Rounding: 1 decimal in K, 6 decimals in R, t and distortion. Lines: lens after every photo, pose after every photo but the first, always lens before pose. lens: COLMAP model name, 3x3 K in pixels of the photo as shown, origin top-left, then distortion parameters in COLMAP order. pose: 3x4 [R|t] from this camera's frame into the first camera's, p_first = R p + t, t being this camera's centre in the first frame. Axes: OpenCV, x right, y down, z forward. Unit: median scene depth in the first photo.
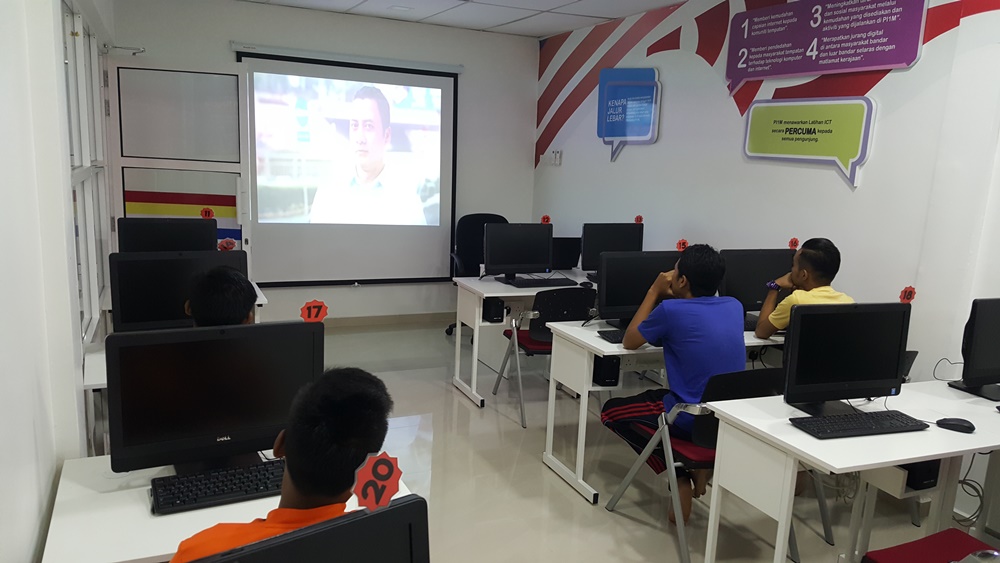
lens RADIAL K [[740.1, 0, 477.1], [0, 740.1, 308.1], [0, 0, 1]] dist [0.188831, -0.151116]
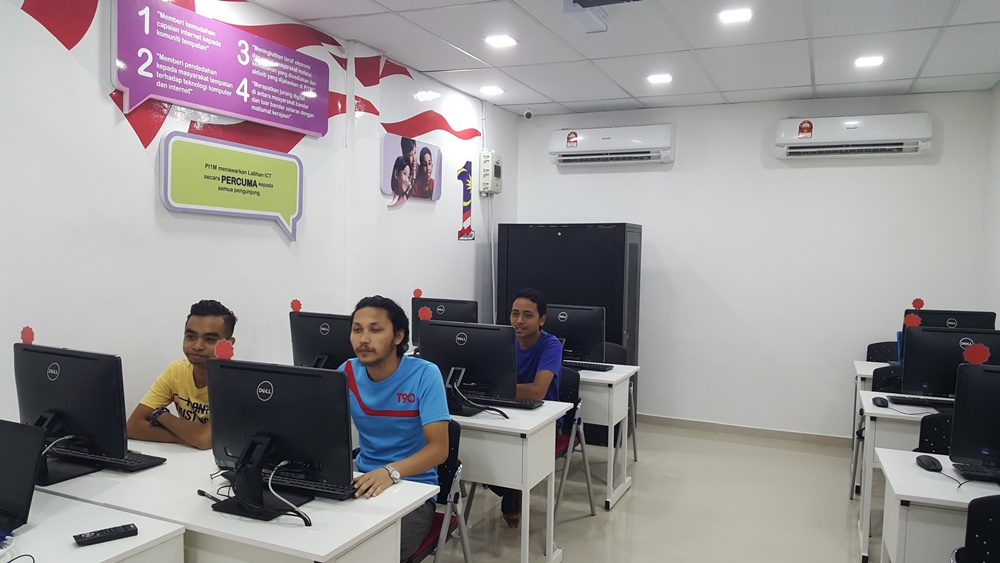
lens RADIAL K [[720.1, 0, 478.2], [0, 720.1, 311.5], [0, 0, 1]] dist [0.147438, -0.200846]
pose [[-0.639919, -0.130143, 0.757342, -0.352739], [0.117376, 0.957435, 0.263705, -0.255634], [-0.759425, 0.257643, -0.597405, 1.224052]]
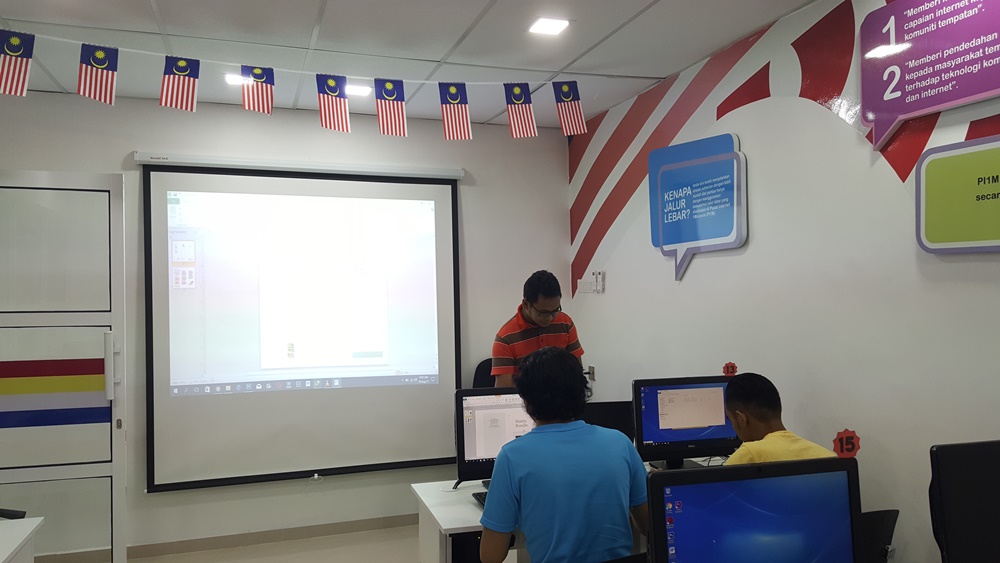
lens RADIAL K [[740.1, 0, 477.1], [0, 740.1, 308.1], [0, 0, 1]] dist [0.188831, -0.151116]
pose [[0.991535, -0.047133, -0.120980, 0.107962], [0.022607, 0.980222, -0.196604, -0.060935], [0.127854, 0.192205, 0.972991, 0.443767]]
